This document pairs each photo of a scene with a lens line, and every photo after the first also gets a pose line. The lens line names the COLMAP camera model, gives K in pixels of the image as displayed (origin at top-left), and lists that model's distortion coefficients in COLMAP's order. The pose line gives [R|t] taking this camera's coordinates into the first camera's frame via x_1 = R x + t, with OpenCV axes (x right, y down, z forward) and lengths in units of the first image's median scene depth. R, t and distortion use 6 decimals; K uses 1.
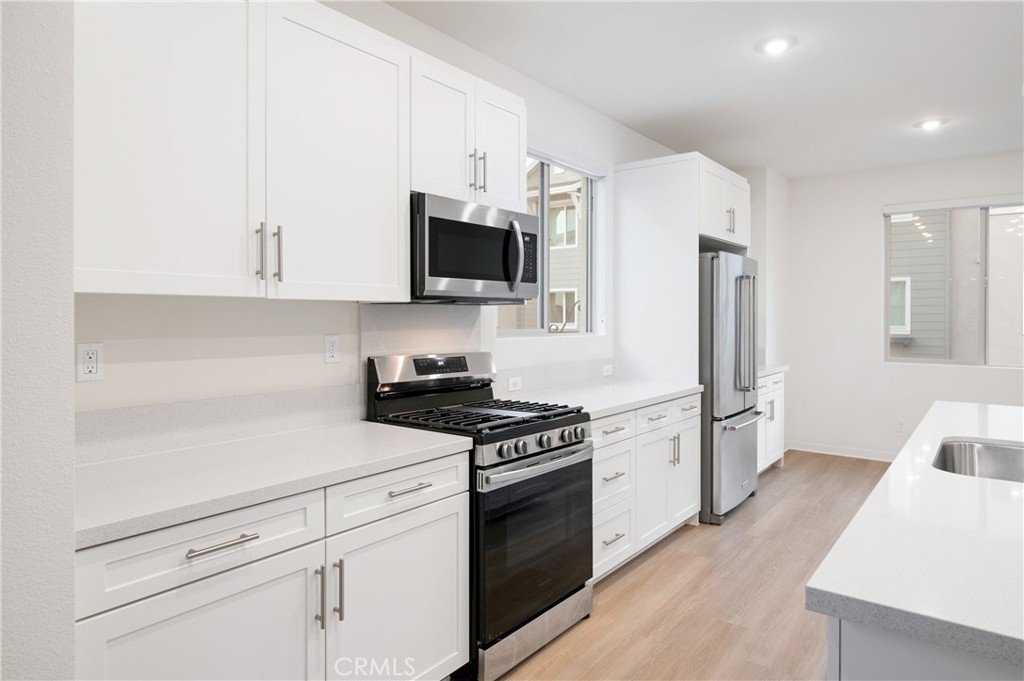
lens RADIAL K [[621.6, 0, 509.9], [0, 621.6, 324.5], [0, 0, 1]] dist [0.001625, 0.000836]
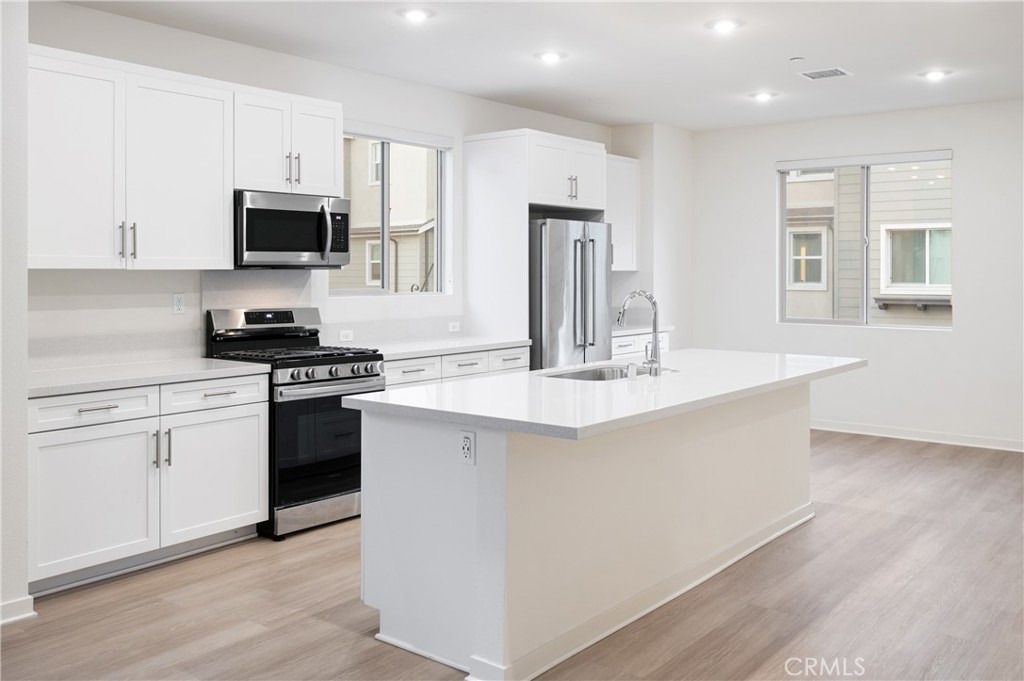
lens RADIAL K [[904.5, 0, 515.0], [0, 904.5, 276.9], [0, 0, 1]] dist [-0.008292, -0.012405]
pose [[0.999985, -0.001323, -0.005244, 0.446247], [0.001289, 0.999978, -0.006452, -0.005445], [0.005252, 0.006445, 0.999965, -0.943530]]
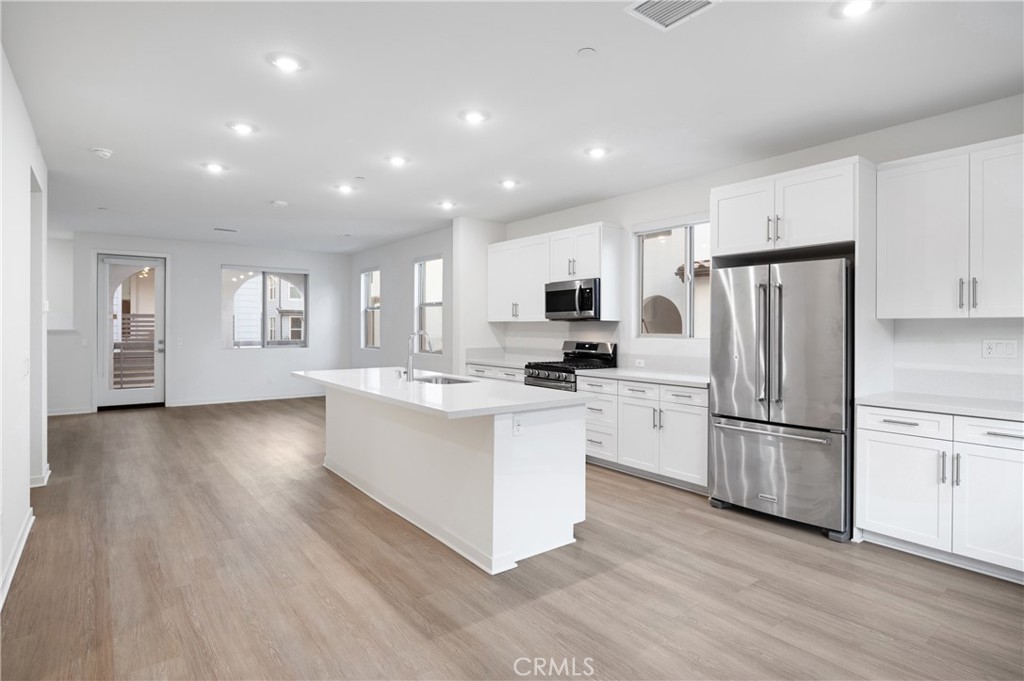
lens RADIAL K [[537.0, 0, 510.1], [0, 537.0, 328.5], [0, 0, 1]] dist [0.000252, 0.000151]
pose [[-0.256892, 0.003322, -0.966434, 2.178226], [-0.012307, 0.999902, 0.006708, -0.015554], [0.966362, 0.013617, -0.256826, 1.381920]]
